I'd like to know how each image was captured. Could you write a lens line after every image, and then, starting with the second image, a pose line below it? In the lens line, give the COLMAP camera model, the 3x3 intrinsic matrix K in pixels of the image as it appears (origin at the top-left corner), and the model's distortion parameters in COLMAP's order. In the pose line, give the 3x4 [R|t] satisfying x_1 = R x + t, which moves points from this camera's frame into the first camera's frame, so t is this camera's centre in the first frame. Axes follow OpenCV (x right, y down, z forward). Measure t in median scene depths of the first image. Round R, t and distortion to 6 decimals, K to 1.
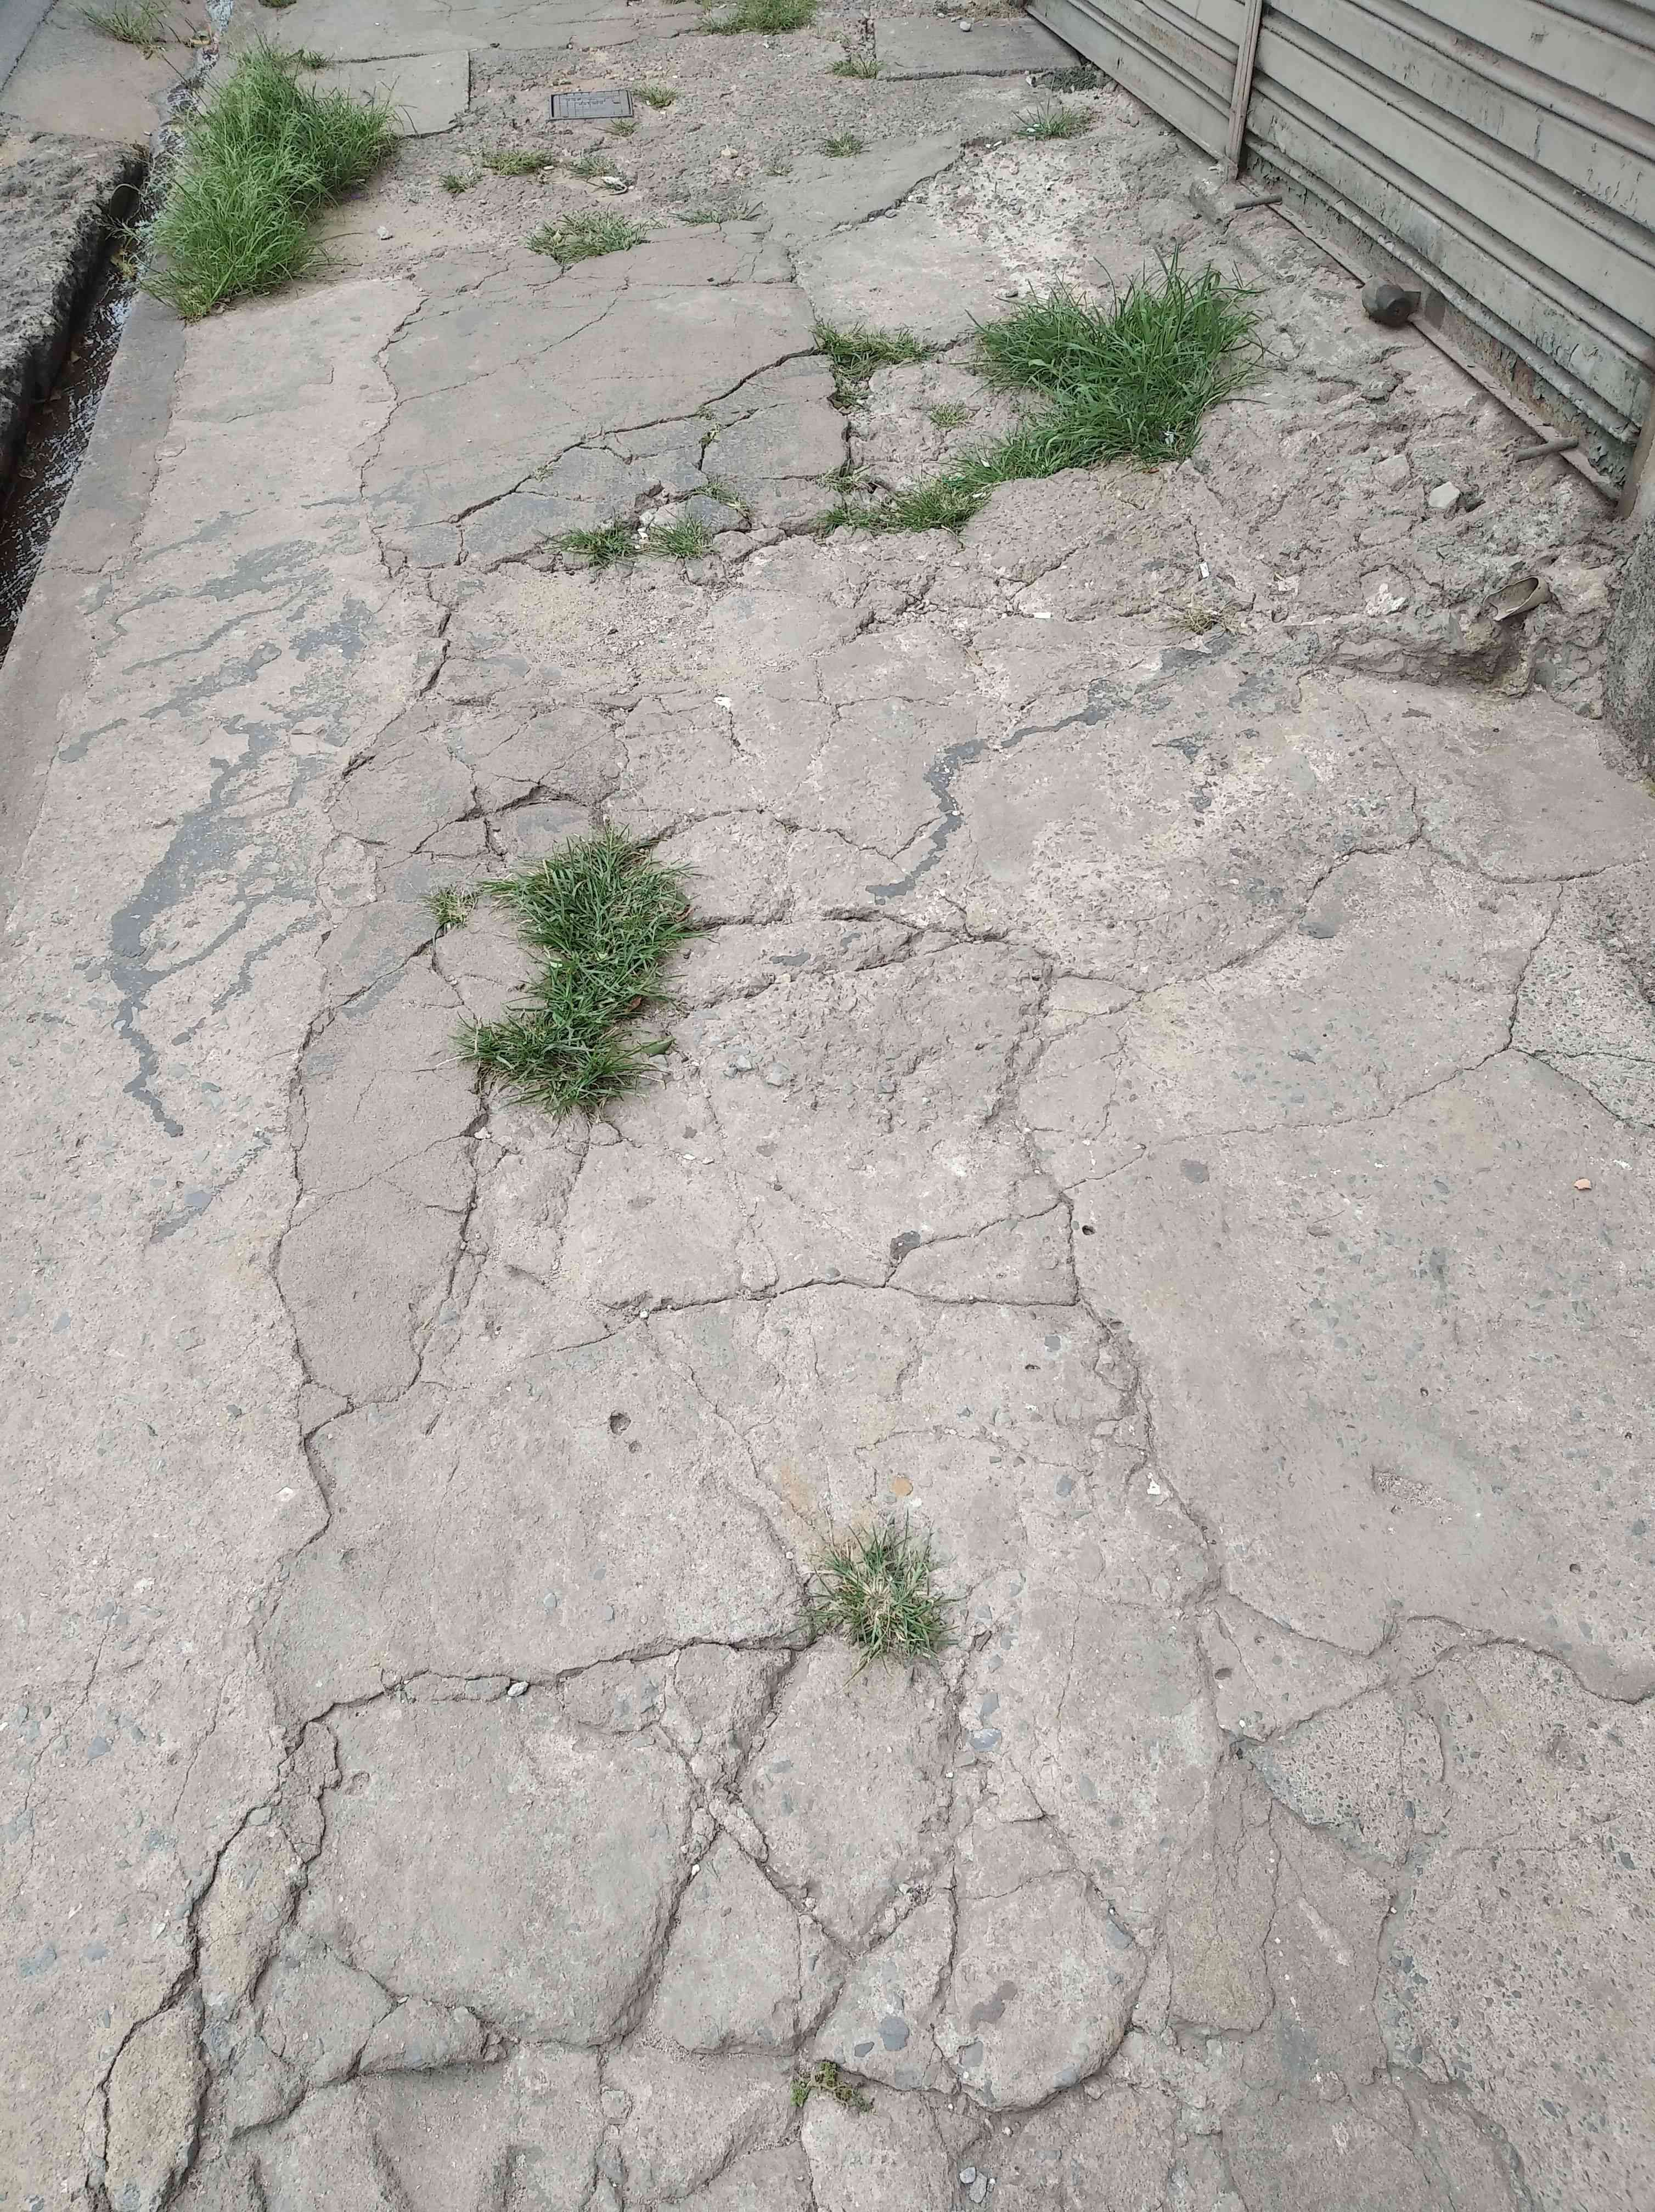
lens RADIAL K [[1728.5, 0, 827.5], [0, 1728.5, 1106.0], [0, 0, 1]] dist [0.075950, -0.129407]
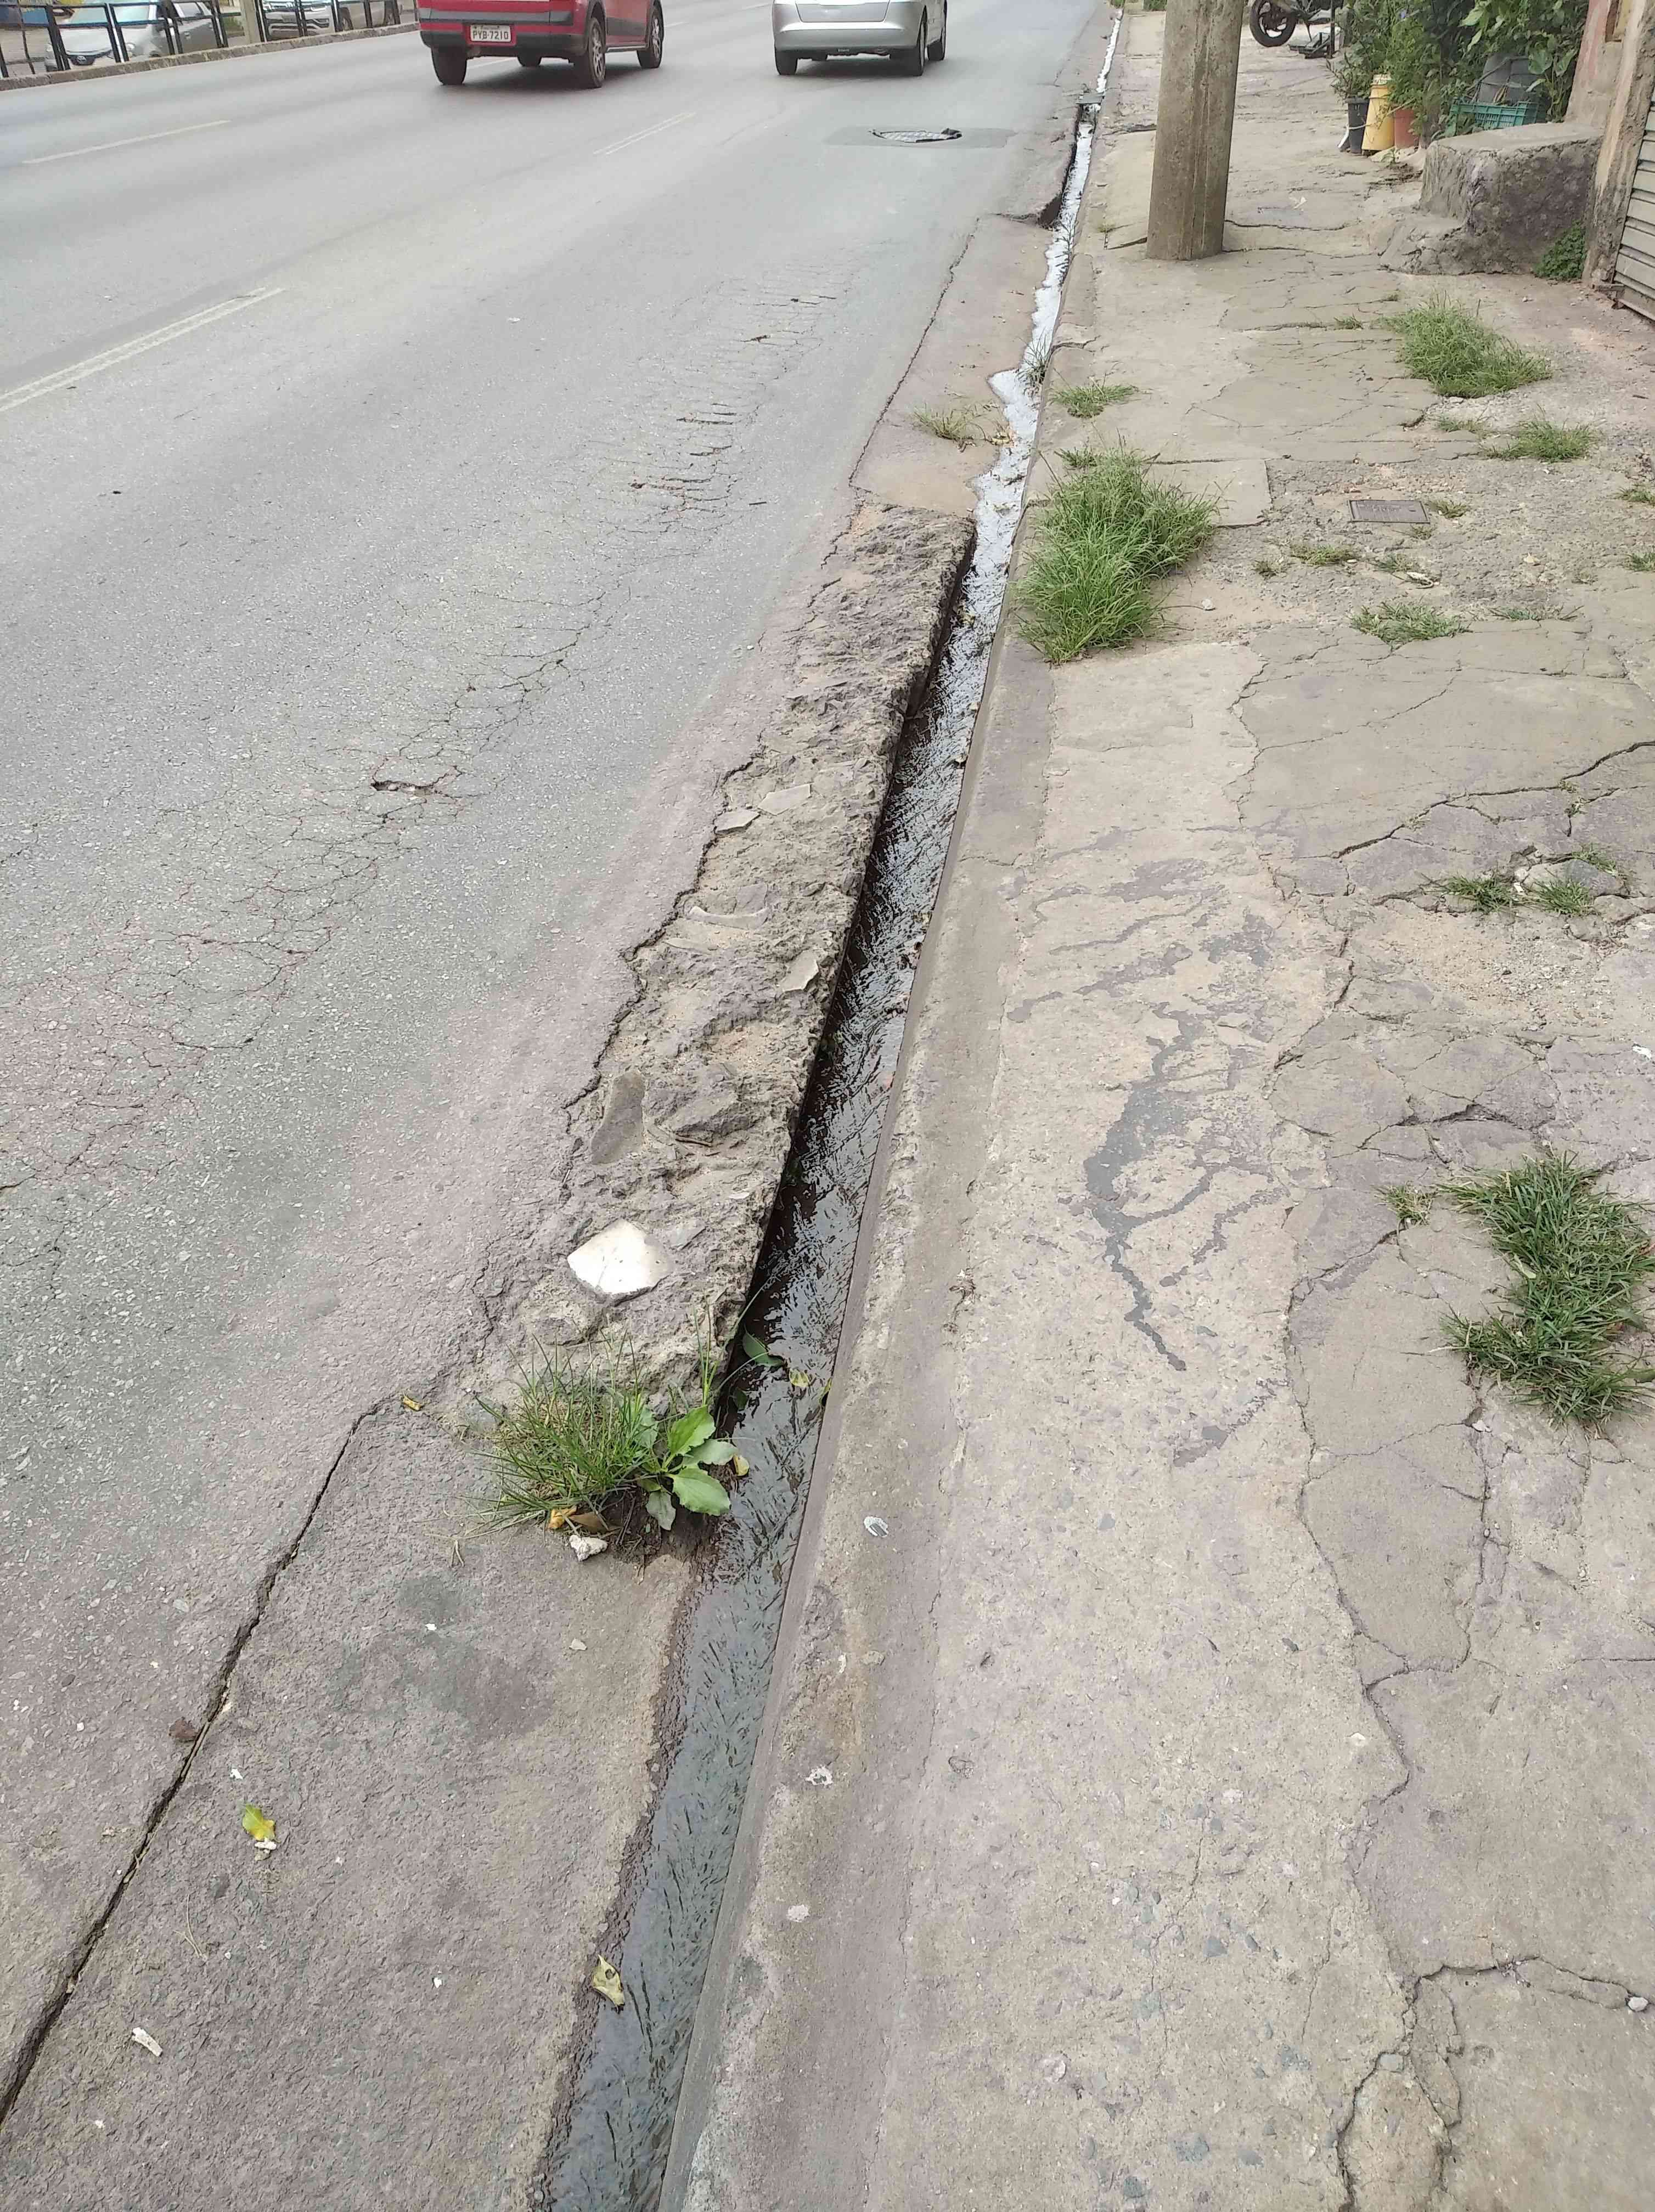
lens RADIAL K [[1728.6, 0, 827.5], [0, 1728.6, 1106.0], [0, 0, 1]] dist [0.084184, -0.141159]
pose [[0.956007, 0.150842, -0.251589, -0.285230], [-0.195597, 0.966959, -0.163500, 0.065214], [0.218613, 0.205517, 0.953924, -0.081035]]
